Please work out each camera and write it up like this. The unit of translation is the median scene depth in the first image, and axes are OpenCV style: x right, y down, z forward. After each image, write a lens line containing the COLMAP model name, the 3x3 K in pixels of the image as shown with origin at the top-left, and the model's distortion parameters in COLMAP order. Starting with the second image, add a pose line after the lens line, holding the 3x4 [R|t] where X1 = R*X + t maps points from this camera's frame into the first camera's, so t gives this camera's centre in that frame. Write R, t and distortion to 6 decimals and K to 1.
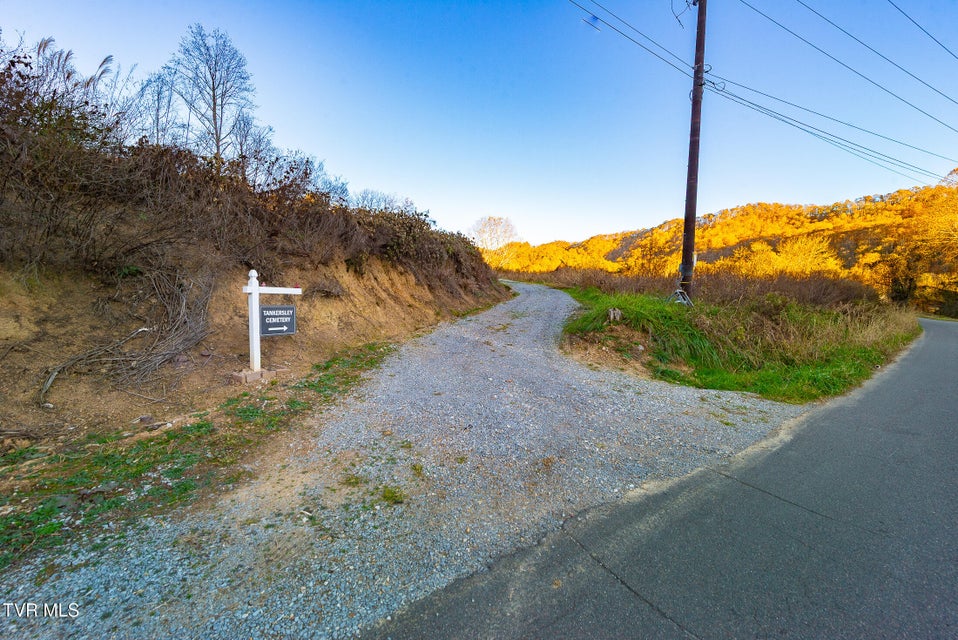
lens RADIAL K [[460.7, 0, 479.0], [0, 460.7, 320.0], [0, 0, 1]] dist [0.022377, 0.000020]
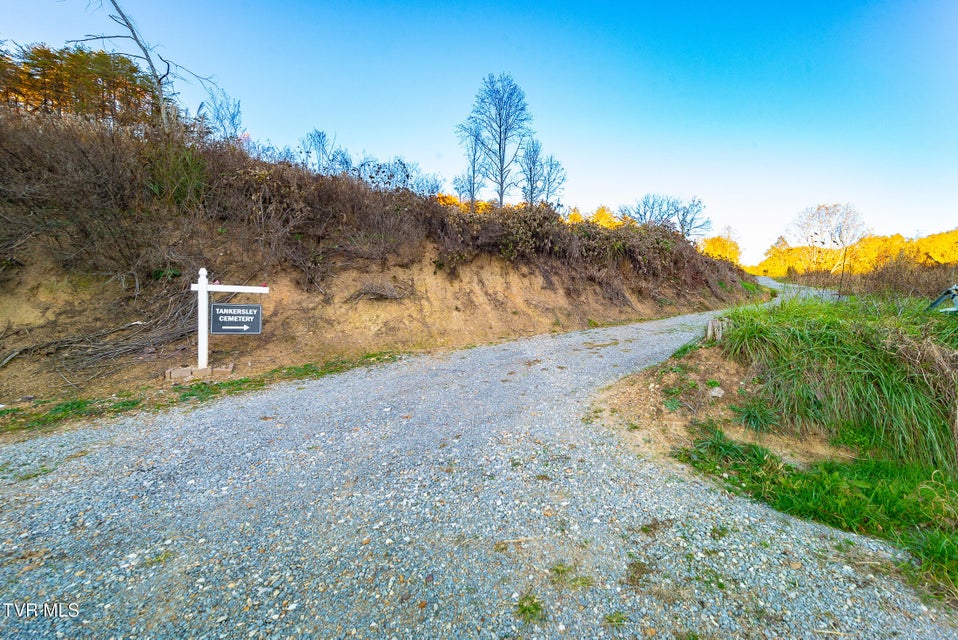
lens RADIAL K [[460.7, 0, 479.0], [0, 460.7, 320.0], [0, 0, 1]] dist [0.022377, 0.000020]
pose [[0.787812, 0.022442, -0.615506, 0.430270], [-0.040275, 0.999074, -0.015122, -0.002432], [0.614597, 0.036703, 0.787987, 0.398271]]
